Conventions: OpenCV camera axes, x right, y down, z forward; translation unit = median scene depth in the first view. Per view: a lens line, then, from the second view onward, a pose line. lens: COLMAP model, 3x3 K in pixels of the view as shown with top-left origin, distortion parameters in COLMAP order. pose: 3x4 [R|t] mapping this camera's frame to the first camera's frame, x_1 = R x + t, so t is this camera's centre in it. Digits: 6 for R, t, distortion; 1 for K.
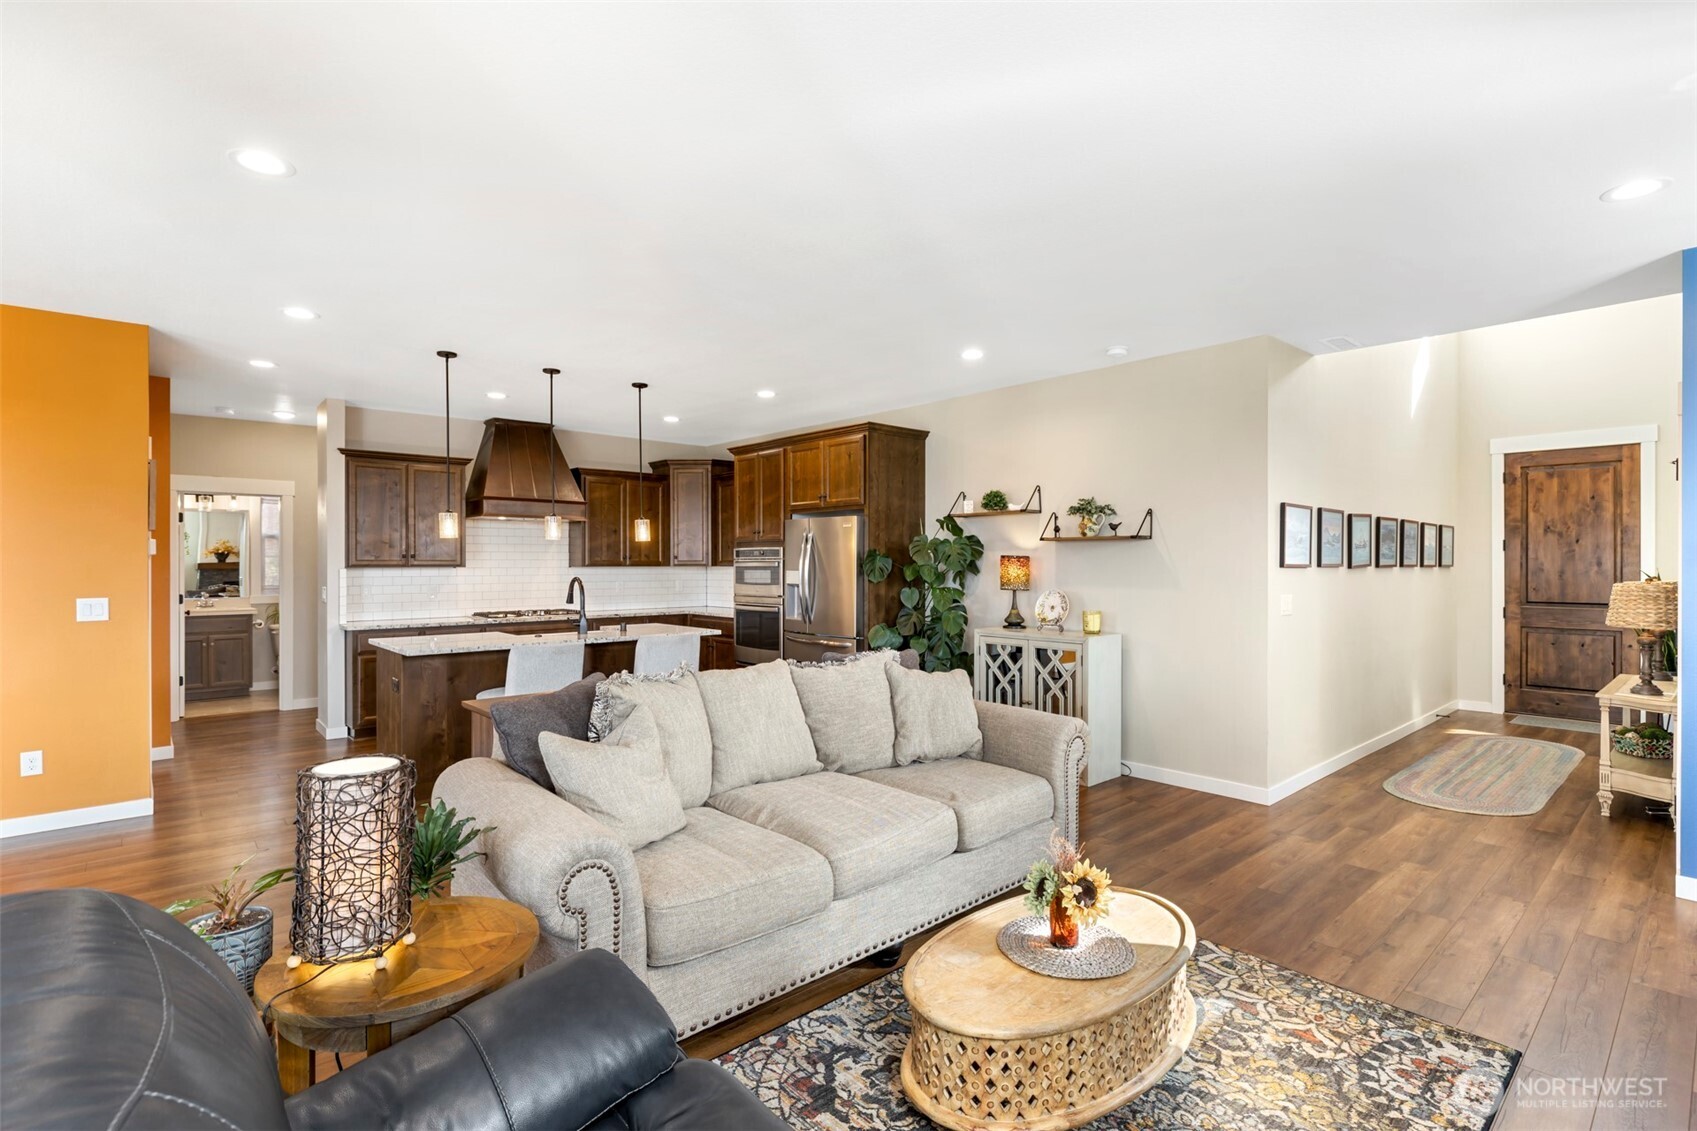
lens RADIAL K [[799.5, 0, 848.5], [0, 799.5, 565.5], [0, 0, 1]] dist [-0.002780, -0.000710]
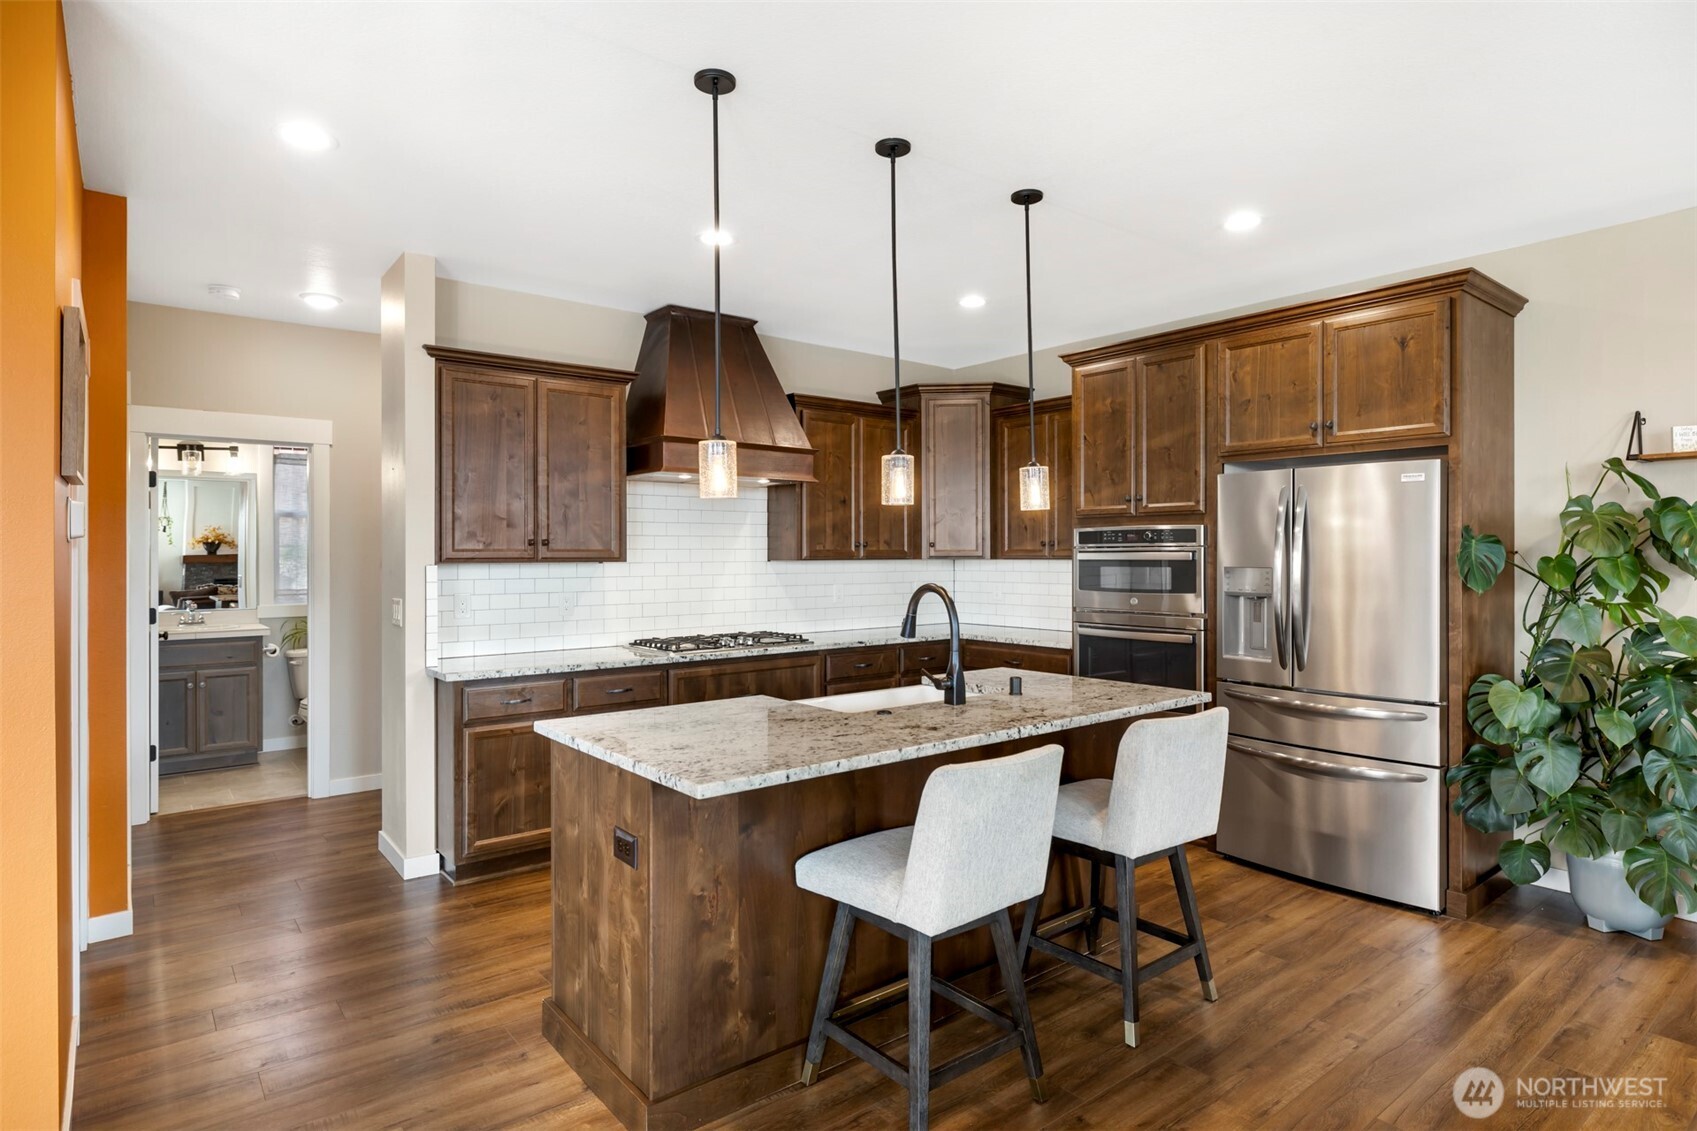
lens RADIAL K [[917.0, 0, 842.1], [0, 917.0, 557.6], [0, 0, 1]] dist [0.002485, -0.000268]
pose [[0.998025, -0.001403, -0.062803, -0.280105], [0.001463, 0.999999, 0.000902, -0.001349], [0.062802, -0.000993, 0.998026, 0.348929]]
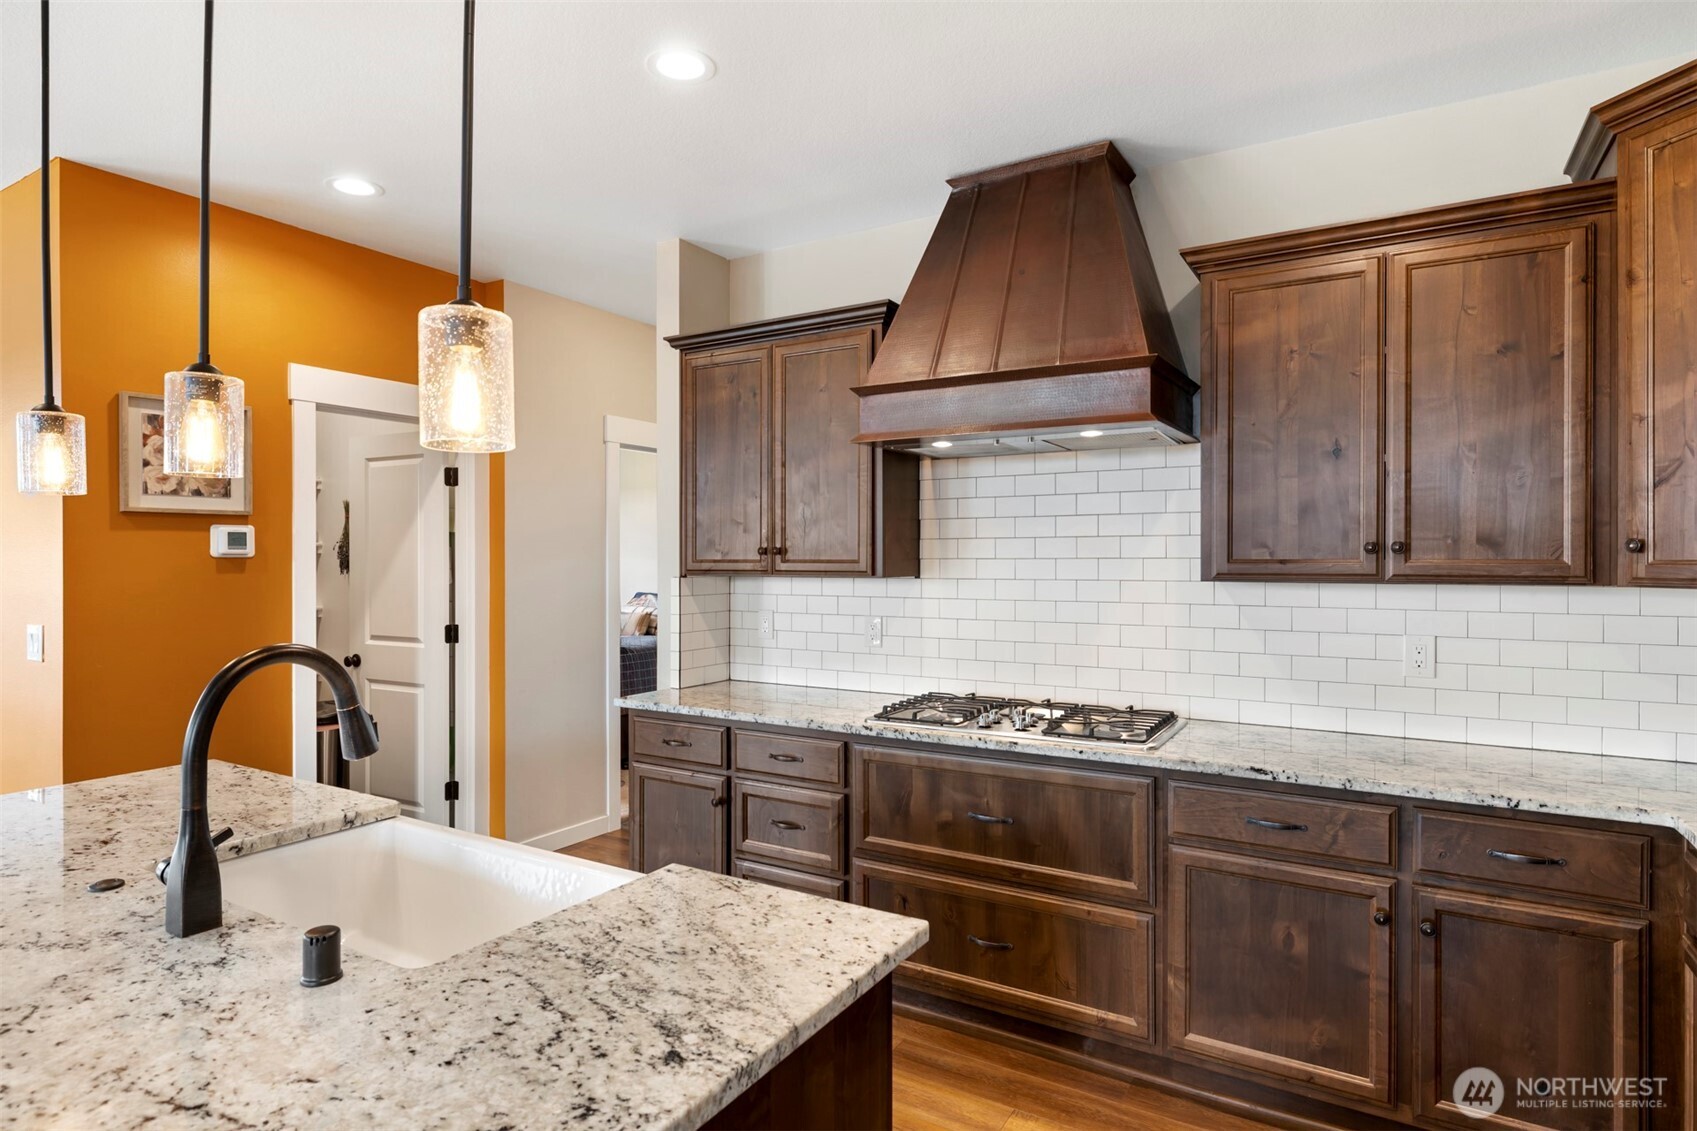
lens RADIAL K [[917.0, 0, 842.1], [0, 917.0, 557.6], [0, 0, 1]] dist [0.002485, -0.000268]
pose [[0.289457, 0.001349, -0.957190, -0.046571], [-0.002026, 0.999998, 0.000797, -0.008213], [0.957189, 0.001709, 0.289459, 0.839130]]
